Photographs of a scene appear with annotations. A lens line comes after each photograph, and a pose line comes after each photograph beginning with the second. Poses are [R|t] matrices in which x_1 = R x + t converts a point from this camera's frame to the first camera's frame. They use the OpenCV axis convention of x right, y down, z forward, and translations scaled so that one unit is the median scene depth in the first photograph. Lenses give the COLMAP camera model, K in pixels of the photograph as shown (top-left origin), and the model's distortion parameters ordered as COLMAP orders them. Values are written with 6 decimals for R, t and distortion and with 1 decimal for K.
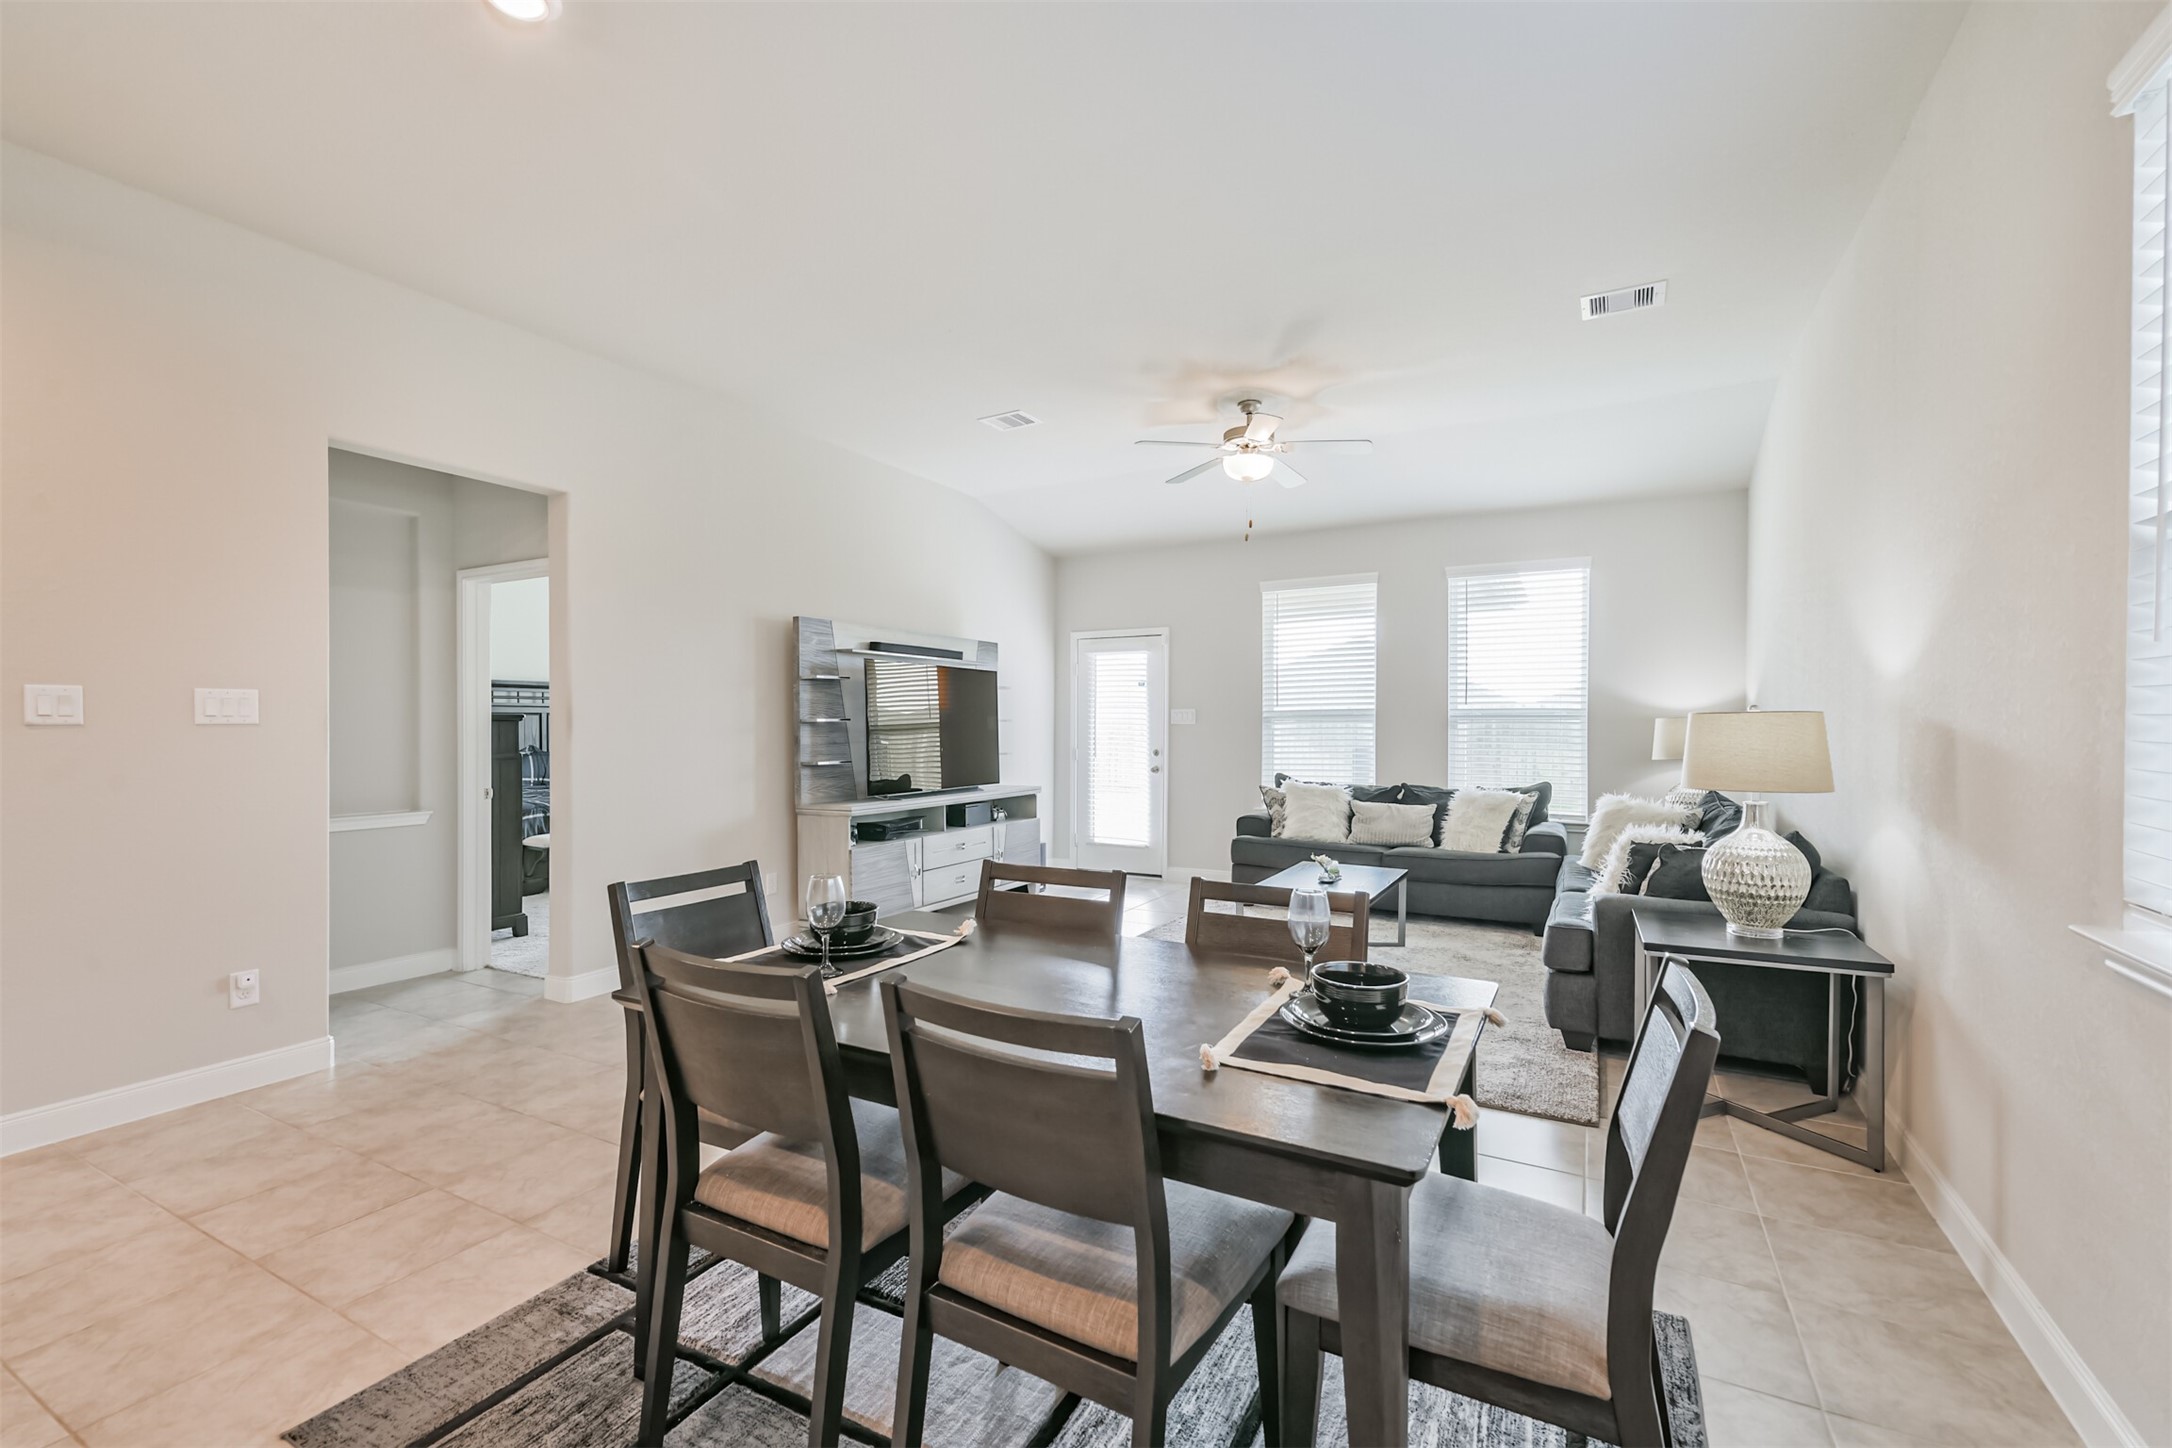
lens RADIAL K [[926.6, 0, 1086.0], [0, 926.6, 724.0], [0, 0, 1]] dist [-0.000394, -0.000380]
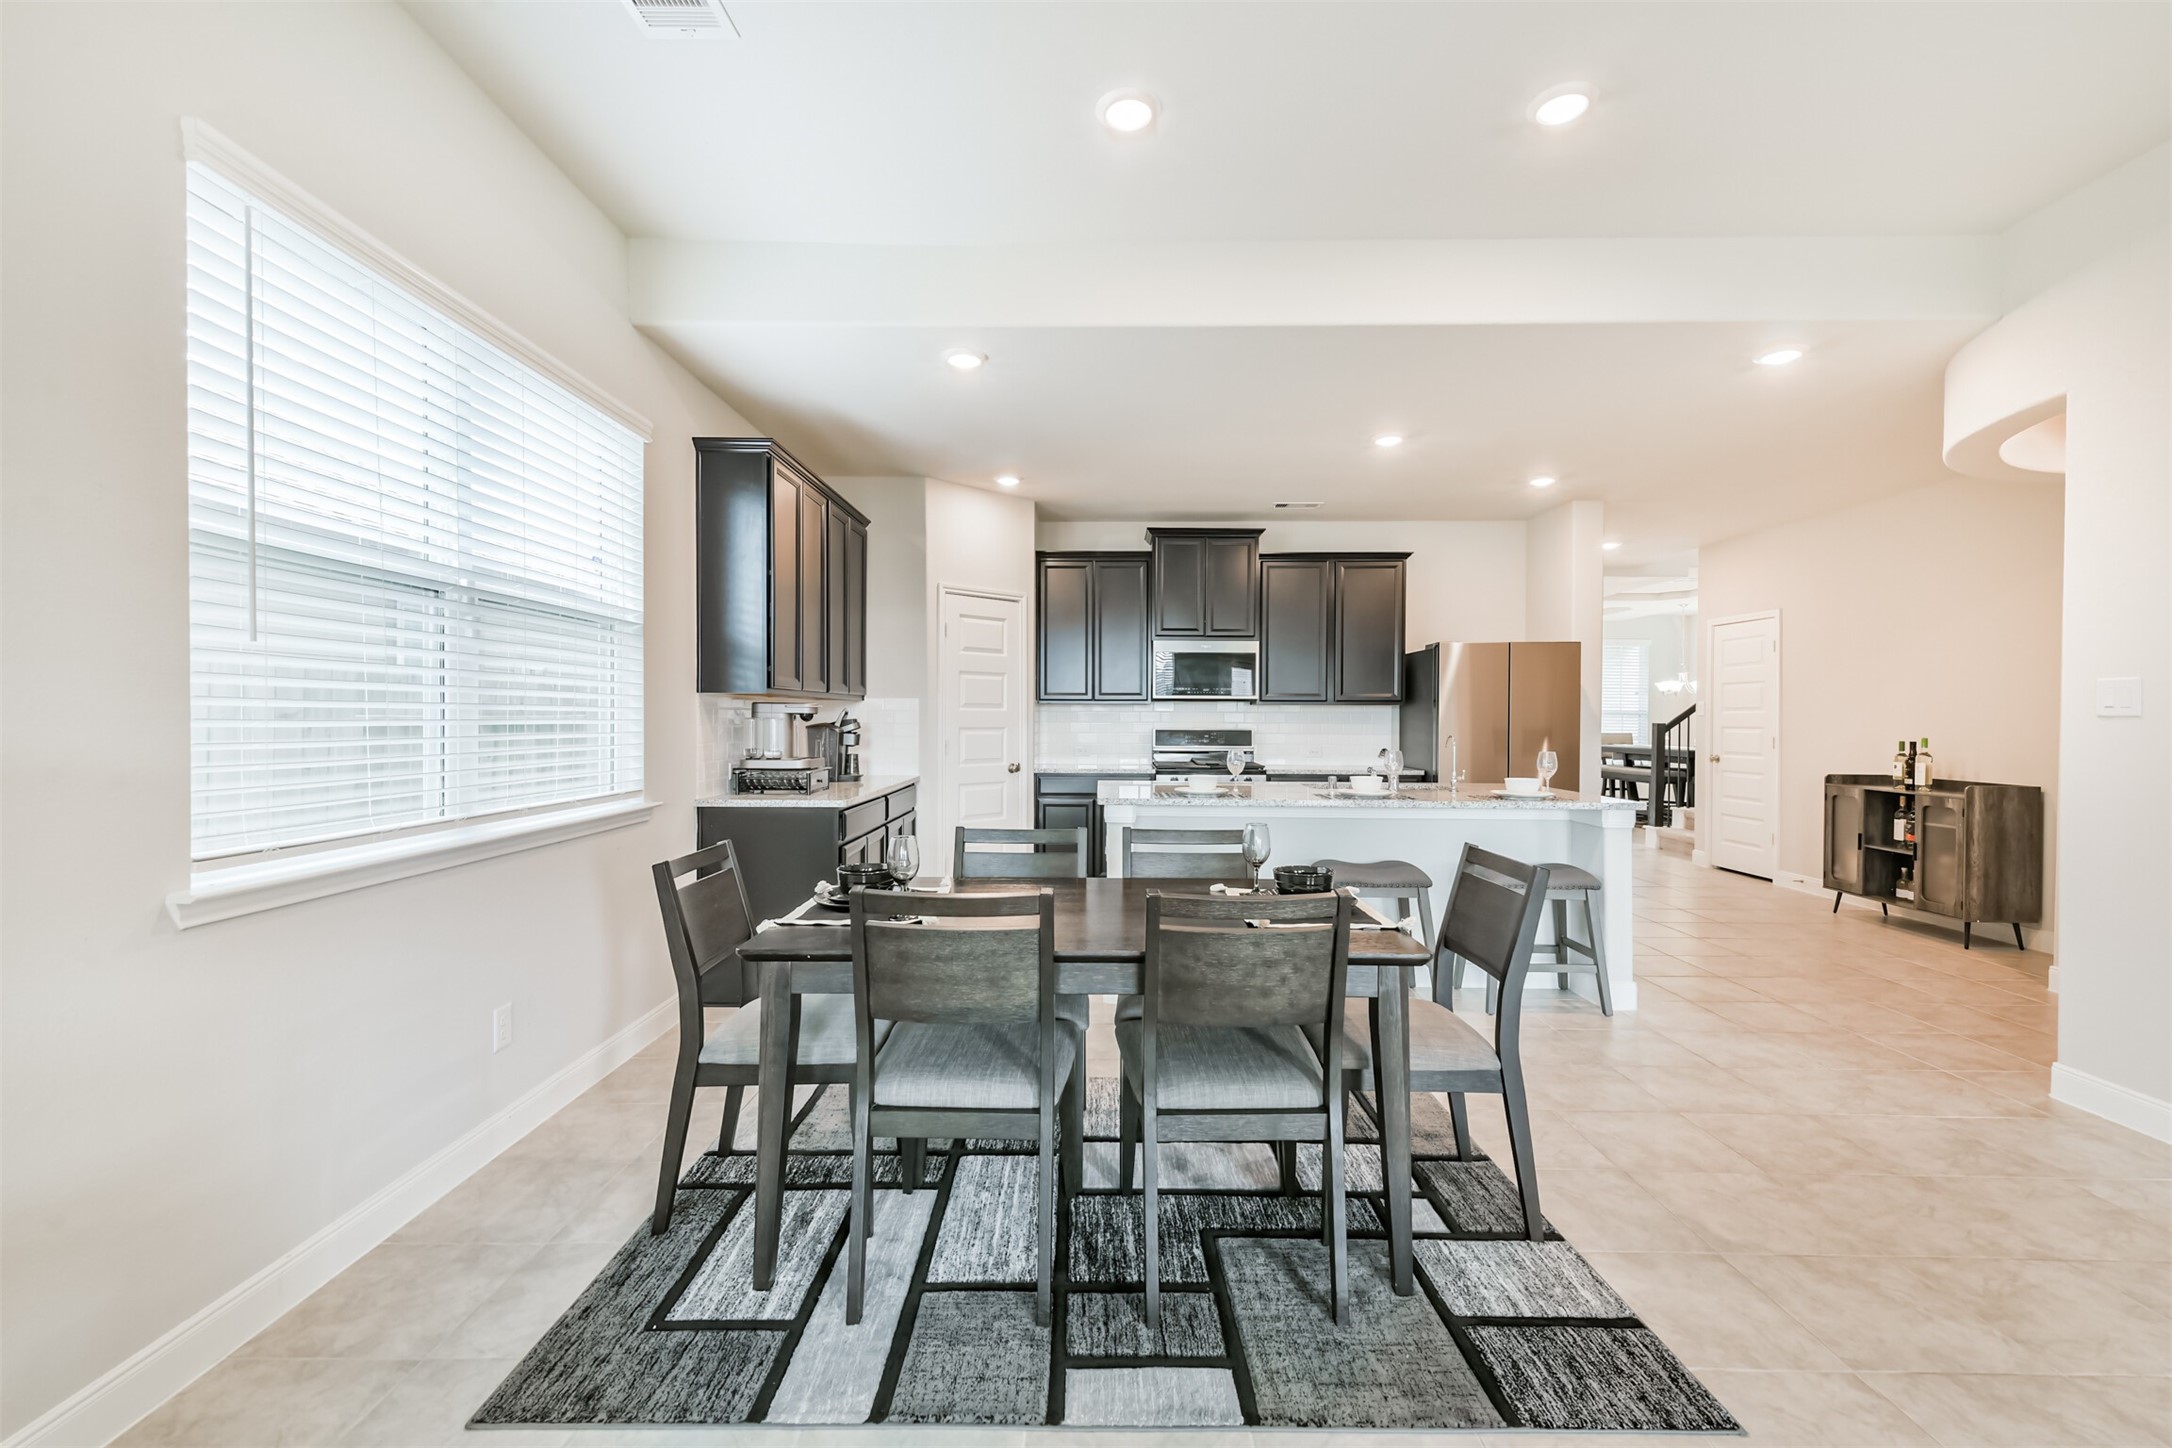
lens RADIAL K [[926.6, 0, 1086.0], [0, 926.6, 724.0], [0, 0, 1]] dist [-0.000394, -0.000380]
pose [[-0.881813, -0.000979, -0.471597, 0.172084], [-0.003645, 0.999982, 0.004740, 0.005278], [0.471584, 0.005899, -0.881801, 0.628039]]
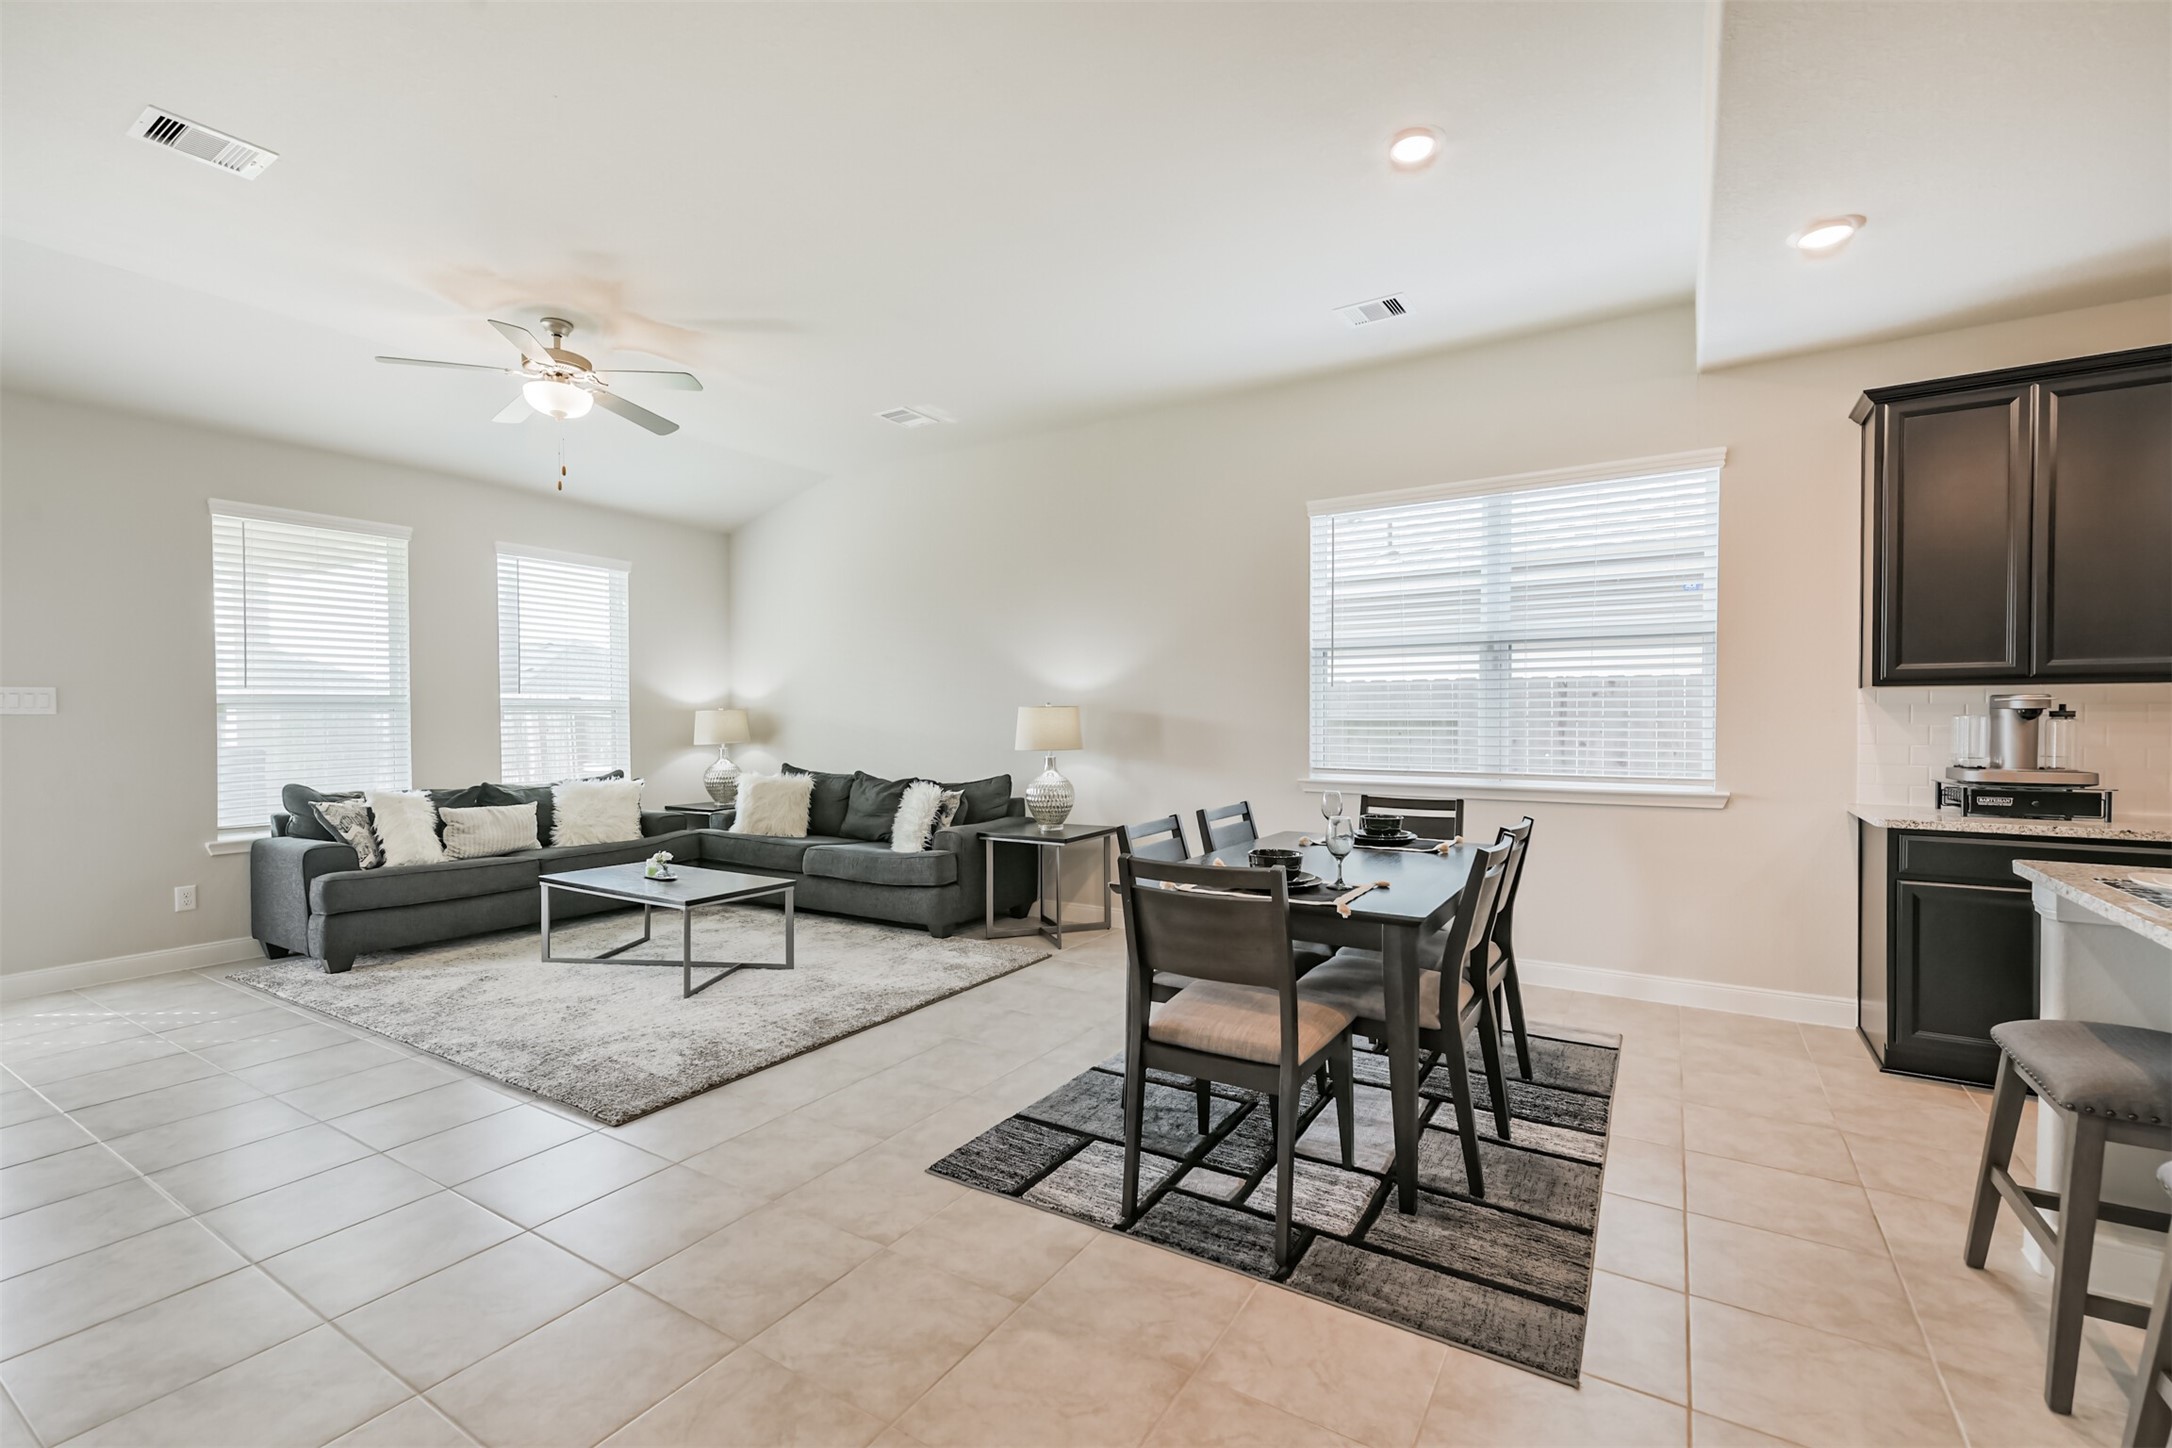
lens RADIAL K [[938.7, 0, 1088.4], [0, 938.7, 728.9], [0, 0, 1]] dist [0.005239, -0.000191]
pose [[0.061111, -0.011616, 0.998063, -0.515121], [0.003072, 0.999930, 0.011450, 0.005606], [-0.998126, 0.002367, 0.061142, 0.392436]]
